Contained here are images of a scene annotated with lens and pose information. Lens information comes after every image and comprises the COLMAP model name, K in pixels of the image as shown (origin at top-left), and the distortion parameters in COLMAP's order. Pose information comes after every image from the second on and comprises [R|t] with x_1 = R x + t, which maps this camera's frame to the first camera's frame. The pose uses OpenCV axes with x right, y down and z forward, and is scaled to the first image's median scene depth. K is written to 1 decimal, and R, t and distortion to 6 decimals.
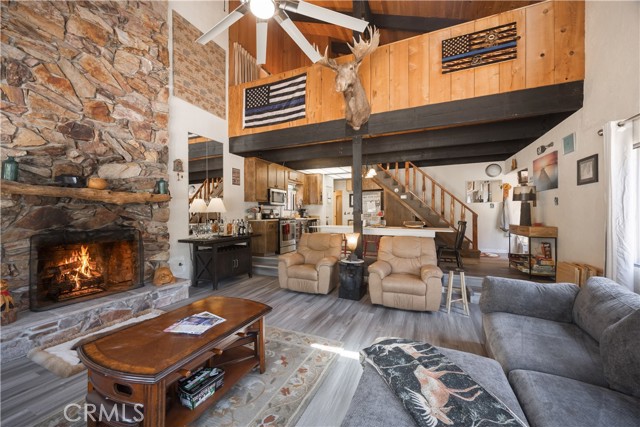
lens RADIAL K [[248.6, 0, 309.1], [0, 248.6, 211.6], [0, 0, 1]] dist [0.007361, -0.003353]
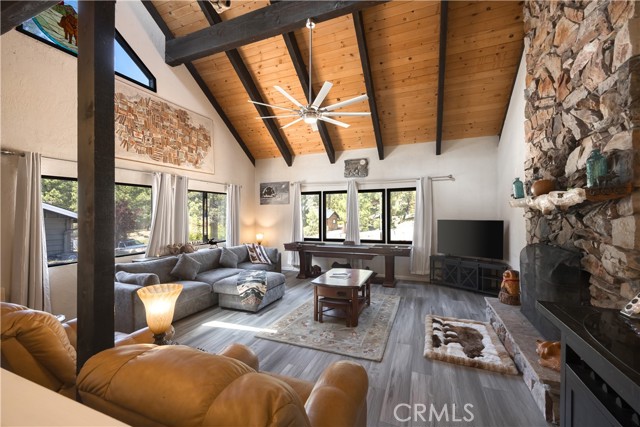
lens RADIAL K [[259.3, 0, 316.5], [0, 259.3, 218.1], [0, 0, 1]] dist [-0.012860, -0.000413]
pose [[-0.998178, 0.011609, -0.059207, -0.045255], [0.011813, 0.999925, -0.003097, -0.016357], [0.059166, -0.003791, -0.998241, 1.286036]]
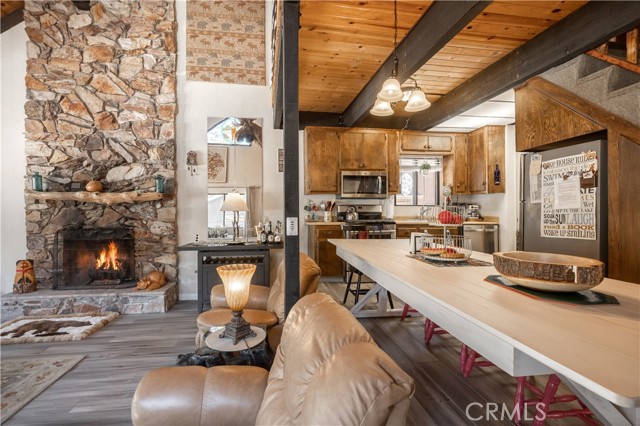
lens RADIAL K [[291.9, 0, 313.1], [0, 291.9, 211.0], [0, 0, 1]] dist [0.002172, -0.002113]
pose [[0.566656, 0.000520, -0.823954, 0.567757], [0.010185, 0.999919, 0.007636, -0.003218], [0.823891, -0.012719, 0.566605, 0.766362]]
